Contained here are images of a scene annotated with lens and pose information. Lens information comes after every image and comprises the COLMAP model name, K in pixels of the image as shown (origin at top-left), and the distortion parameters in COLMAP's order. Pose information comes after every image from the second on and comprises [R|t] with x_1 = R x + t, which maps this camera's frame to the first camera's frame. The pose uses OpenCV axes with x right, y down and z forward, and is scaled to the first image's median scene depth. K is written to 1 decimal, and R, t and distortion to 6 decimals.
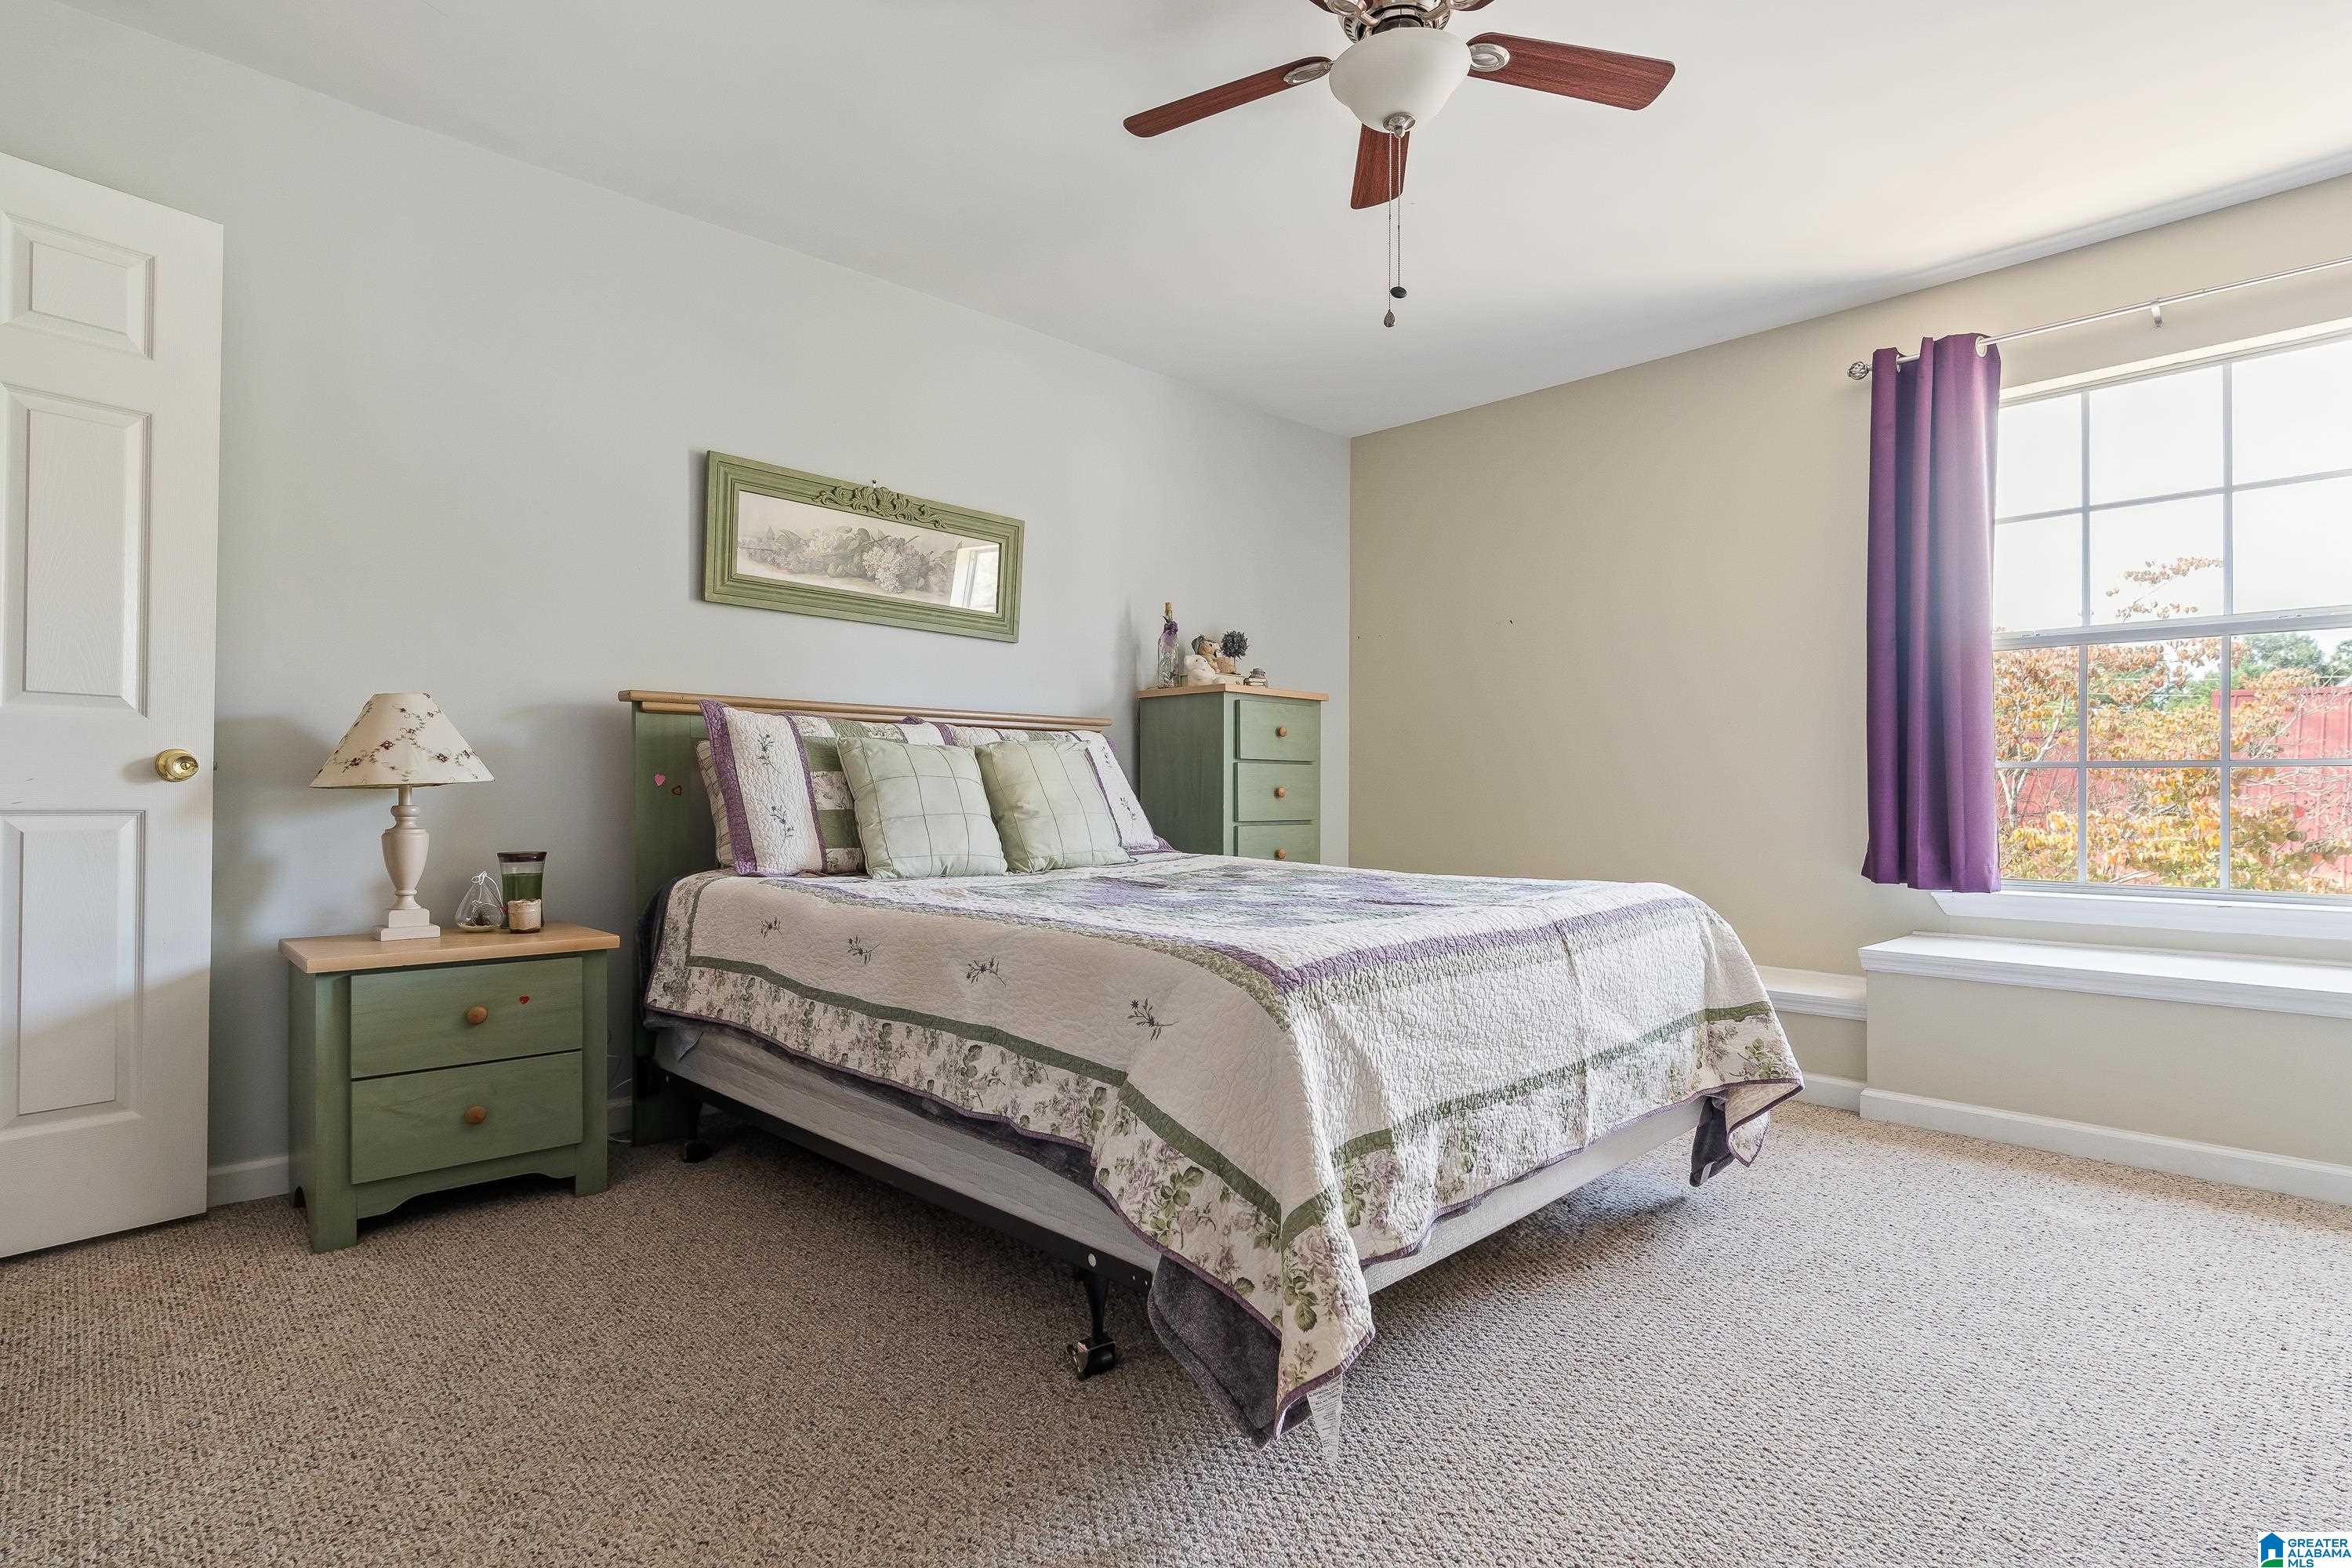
lens RADIAL K [[1131.6, 0, 1187.9], [0, 1131.6, 786.6], [0, 0, 1]] dist [-0.006243, 0.000614]
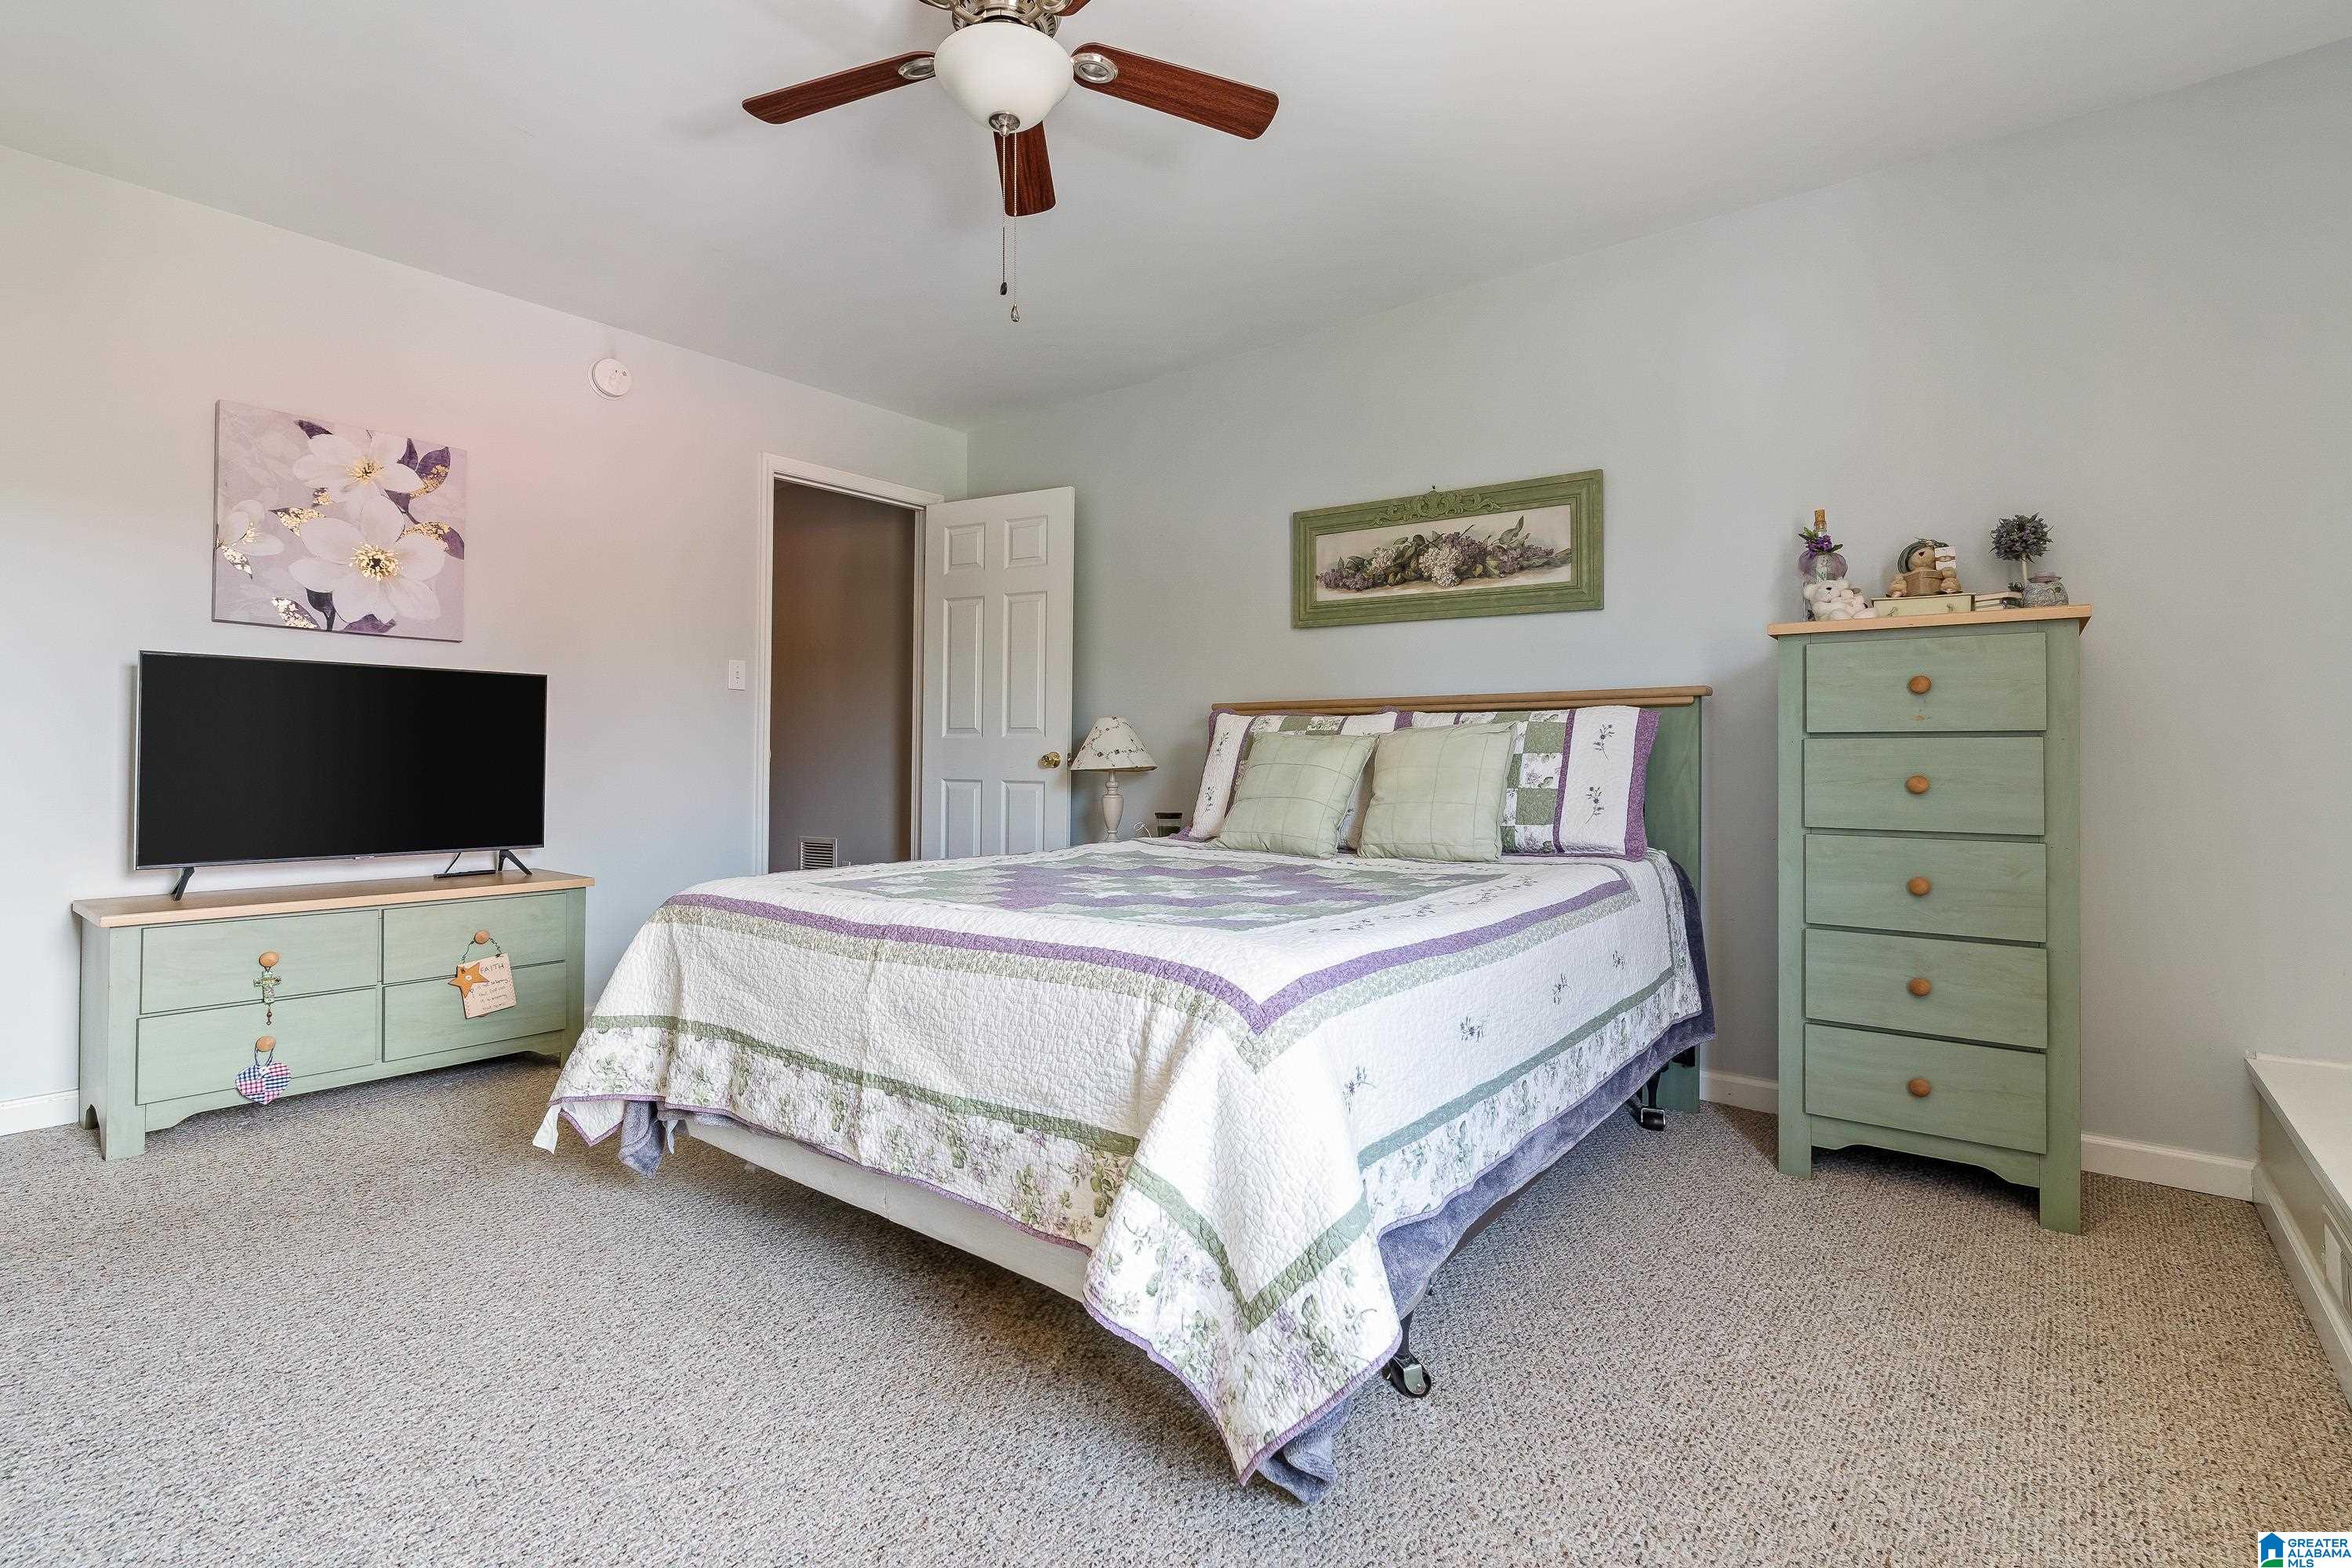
lens RADIAL K [[1078.1, 0, 1191.9], [0, 1078.1, 765.5], [0, 0, 1]] dist [-0.009329, 0.000539]
pose [[0.143685, 0.003049, -0.989619, 0.743152], [0.001639, 0.999993, 0.003319, -0.010046], [0.989622, -0.002099, 0.143679, 0.665007]]
